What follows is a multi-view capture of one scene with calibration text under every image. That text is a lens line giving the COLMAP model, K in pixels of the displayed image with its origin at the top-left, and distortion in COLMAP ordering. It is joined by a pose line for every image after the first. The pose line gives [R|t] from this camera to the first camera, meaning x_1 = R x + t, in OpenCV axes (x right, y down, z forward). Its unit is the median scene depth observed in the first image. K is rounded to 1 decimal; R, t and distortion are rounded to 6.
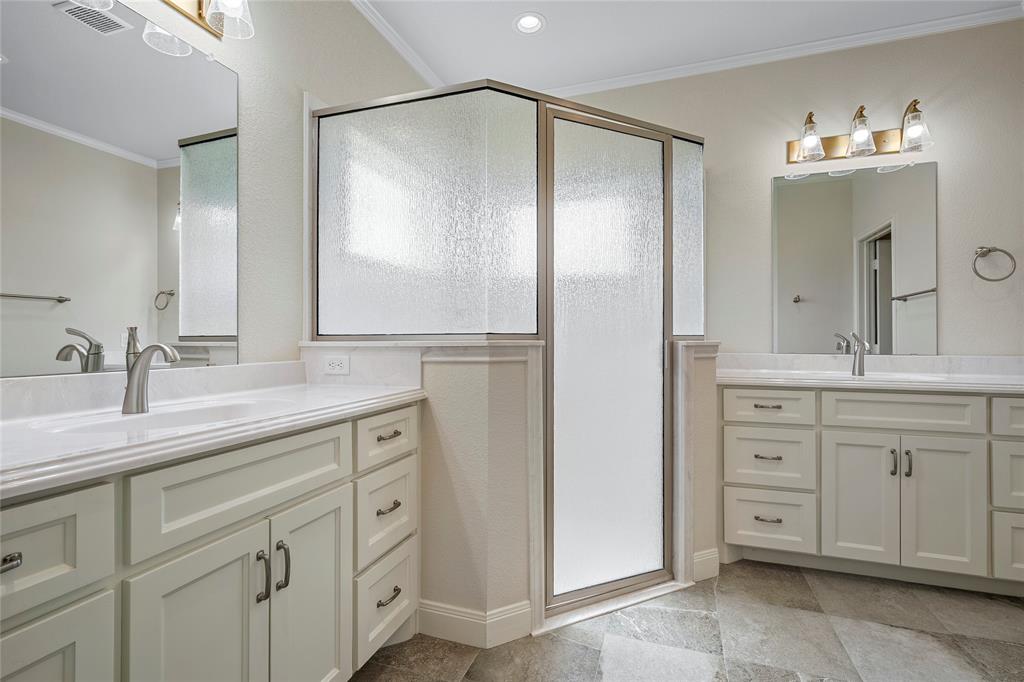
lens RADIAL K [[453.3, 0, 514.2], [0, 453.3, 337.3], [0, 0, 1]] dist [-0.000539, -0.001445]
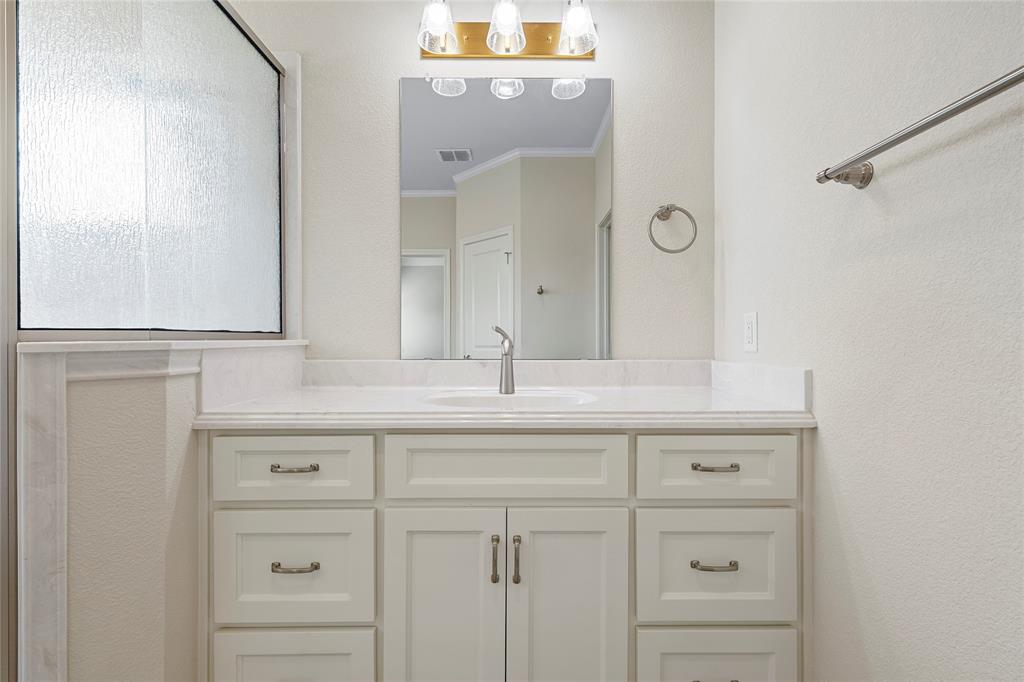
lens RADIAL K [[453.3, 0, 512.2], [0, 453.3, 342.0], [0, 0, 1]] dist [-0.000539, -0.001445]
pose [[0.946382, -0.004607, 0.323016, 0.650979], [-0.000142, 0.999892, 0.014679, 0.001994], [-0.323049, -0.013938, 0.946280, 0.452409]]
